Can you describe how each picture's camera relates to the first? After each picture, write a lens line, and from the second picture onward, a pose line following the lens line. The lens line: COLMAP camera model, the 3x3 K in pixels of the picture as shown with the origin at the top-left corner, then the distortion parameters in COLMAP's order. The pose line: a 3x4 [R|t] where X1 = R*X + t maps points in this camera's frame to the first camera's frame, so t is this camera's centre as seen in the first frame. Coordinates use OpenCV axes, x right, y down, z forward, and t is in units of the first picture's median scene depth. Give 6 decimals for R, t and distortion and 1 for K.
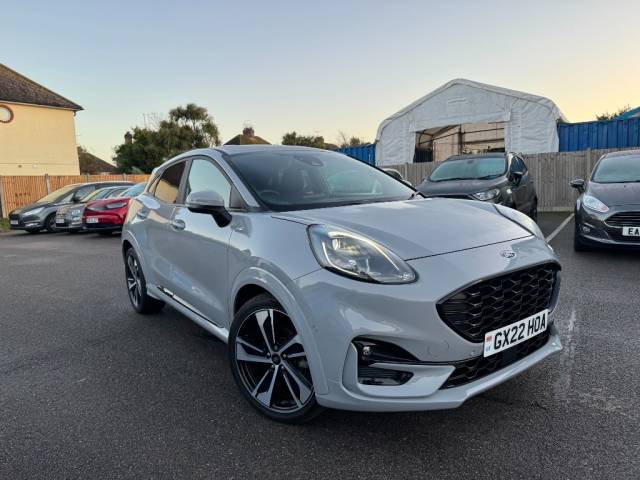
lens RADIAL K [[428.9, 0, 320.0], [0, 428.9, 240.0], [0, 0, 1]] dist [-0.001497, -0.004197]
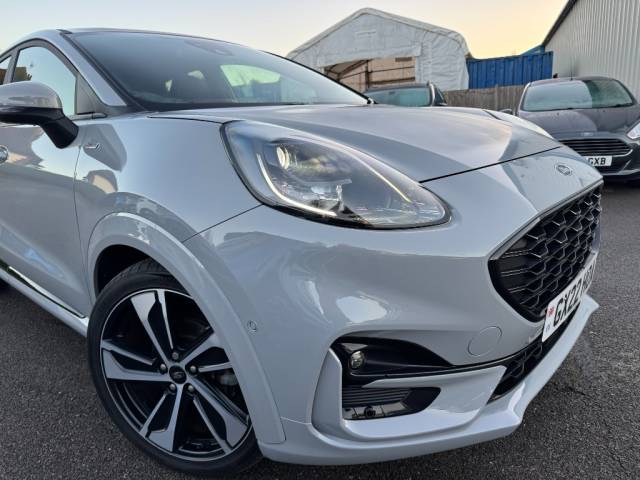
lens RADIAL K [[428.9, 0, 320.0], [0, 428.9, 240.0], [0, 0, 1]] dist [-0.001497, -0.004197]
pose [[0.974796, -0.062556, 0.214147, -0.028862], [0.037626, 0.992232, 0.118574, 0.041634], [-0.219901, -0.107528, 0.969578, 0.416295]]
